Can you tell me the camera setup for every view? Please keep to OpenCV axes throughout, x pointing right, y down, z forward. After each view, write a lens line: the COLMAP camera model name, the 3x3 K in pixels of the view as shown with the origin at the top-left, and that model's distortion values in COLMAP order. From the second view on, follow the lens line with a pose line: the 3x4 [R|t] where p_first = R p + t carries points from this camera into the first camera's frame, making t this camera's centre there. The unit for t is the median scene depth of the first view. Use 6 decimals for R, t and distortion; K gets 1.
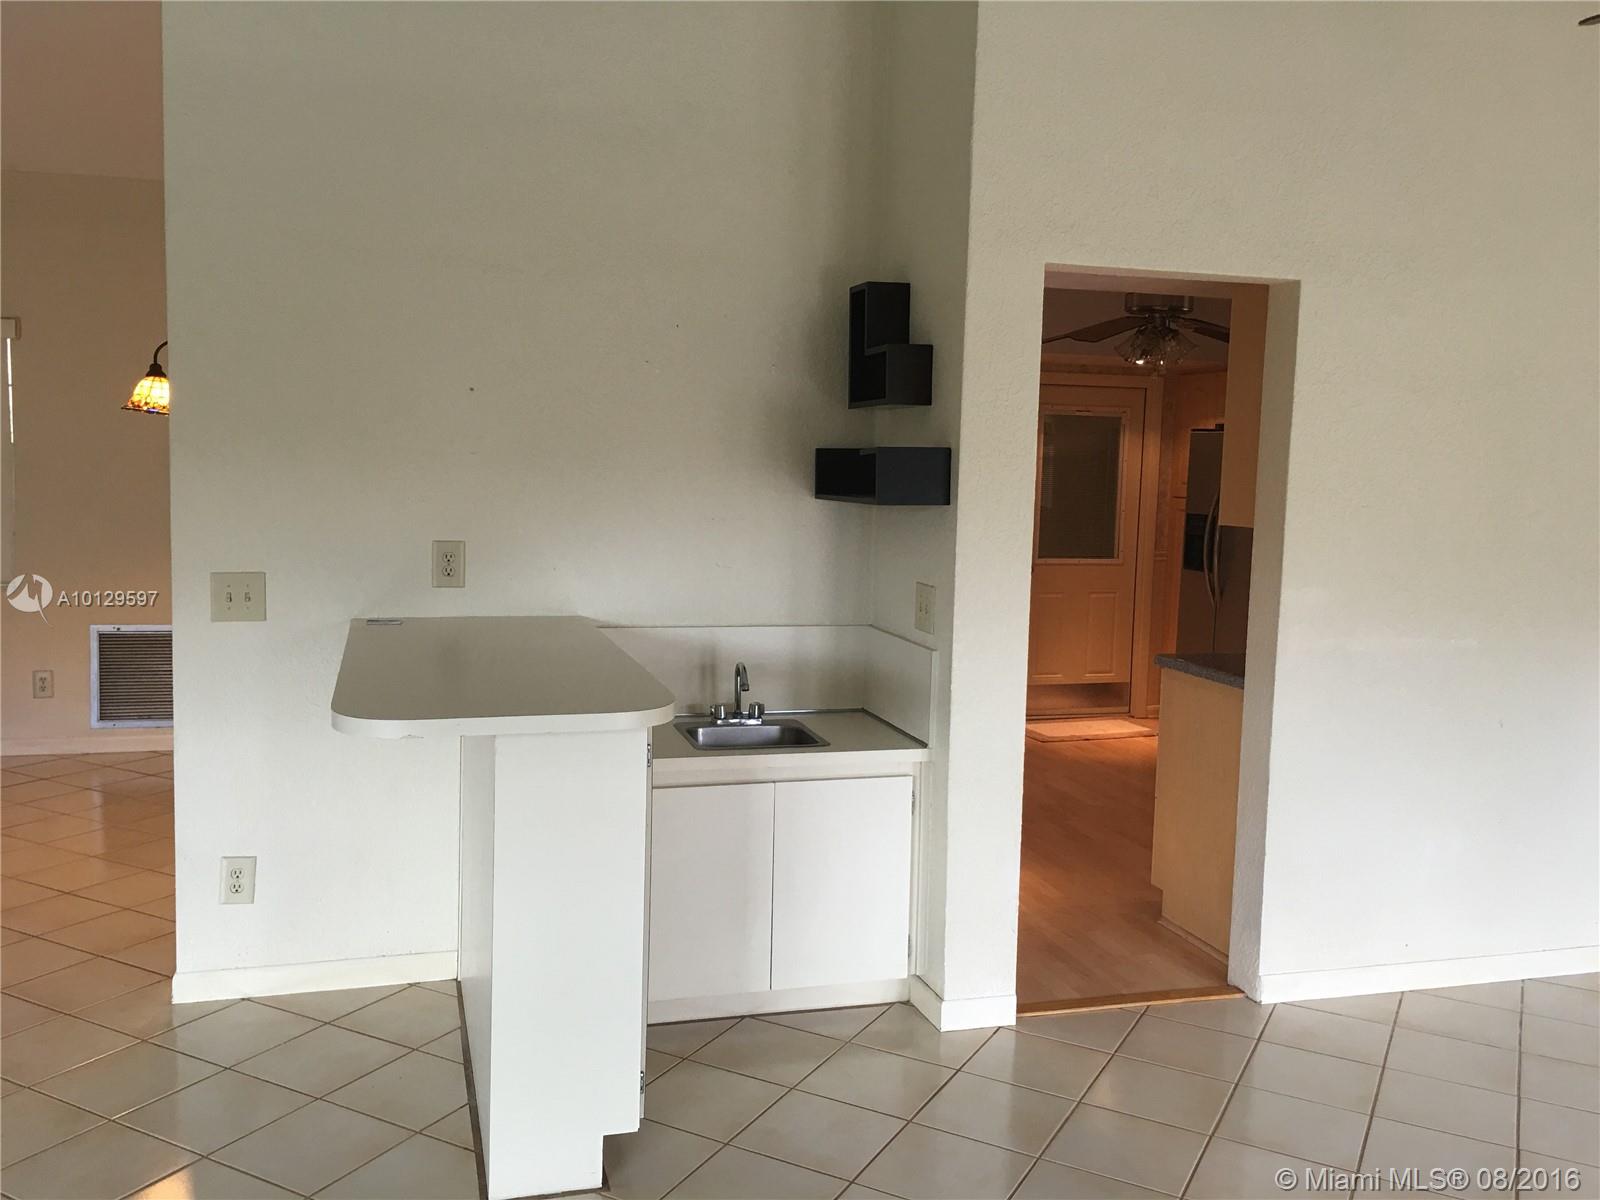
lens RADIAL K [[1364.9, 0, 800.0], [0, 1364.9, 600.0], [0, 0, 1]] dist [-0.000909, -0.002424]
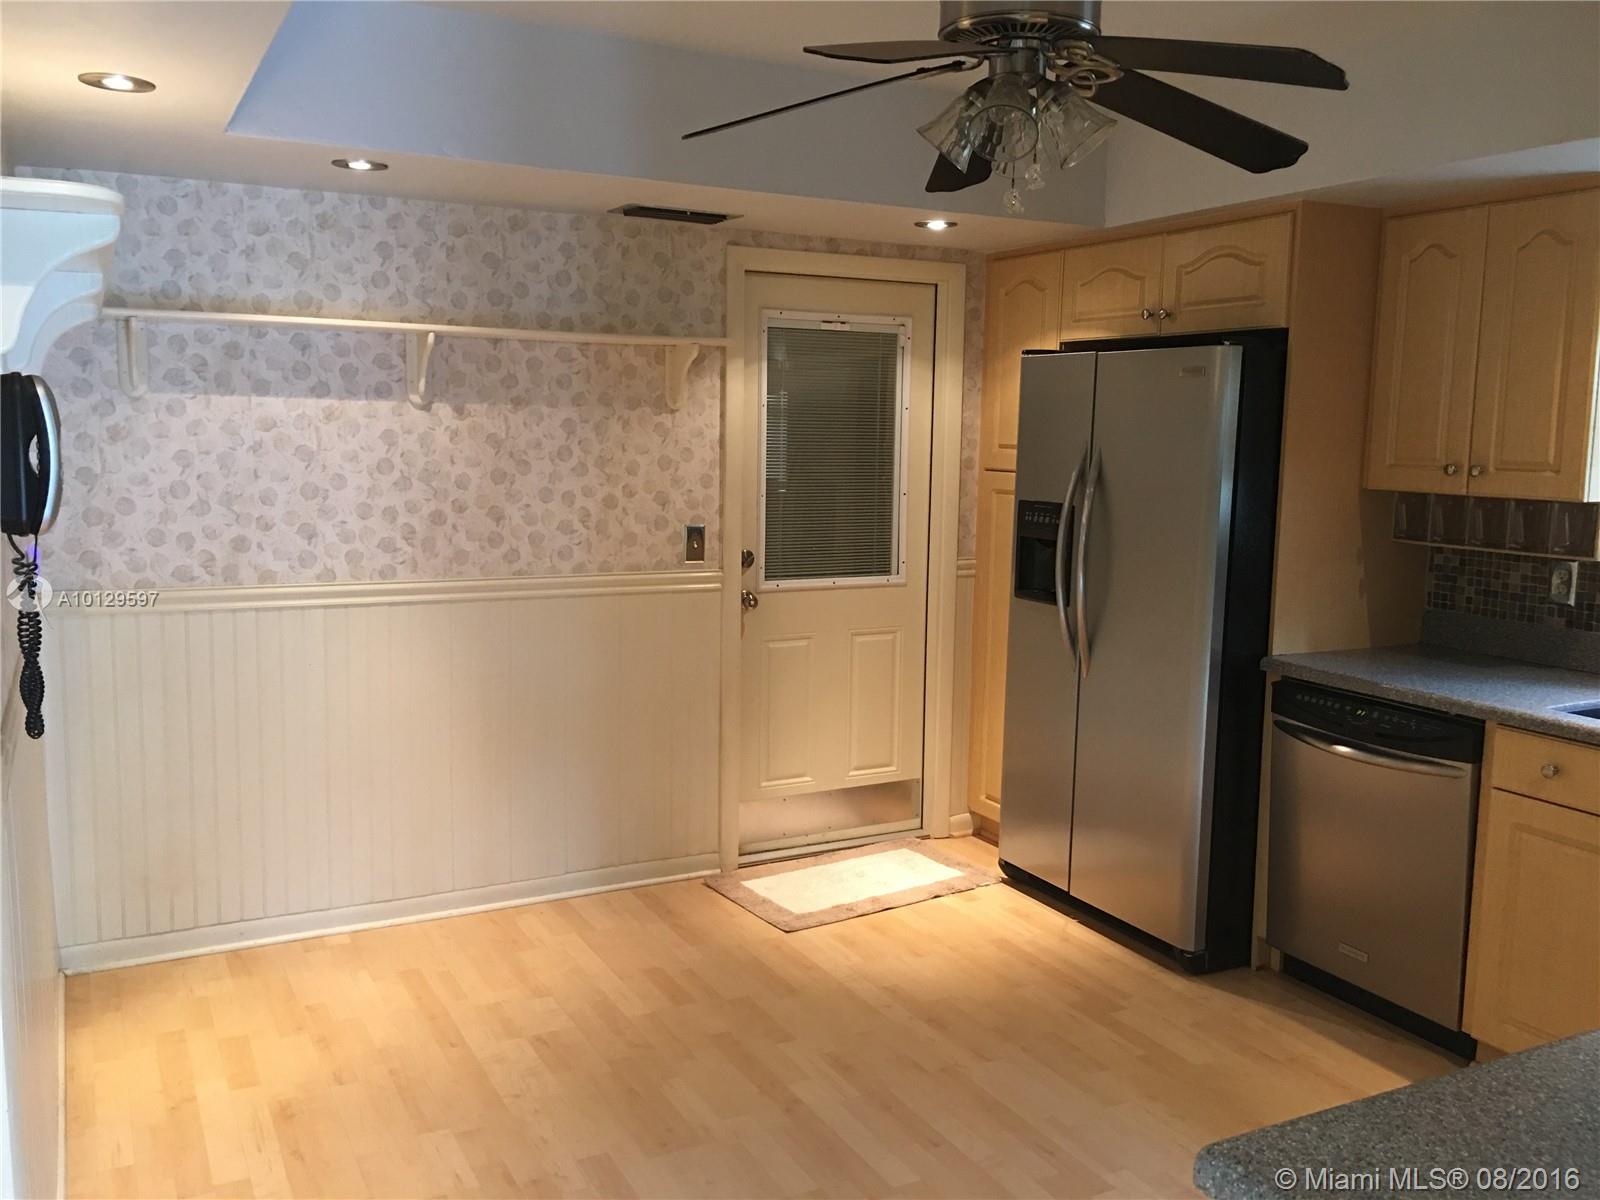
lens RADIAL K [[1396.7, 0, 800.0], [0, 1396.7, 600.0], [0, 0, 1]] dist [0.077523, -0.009740]
pose [[0.981682, -0.034514, 0.187377, 0.078476], [0.029378, 0.999115, 0.030117, -0.039202], [-0.188250, -0.024061, 0.981826, 0.416975]]
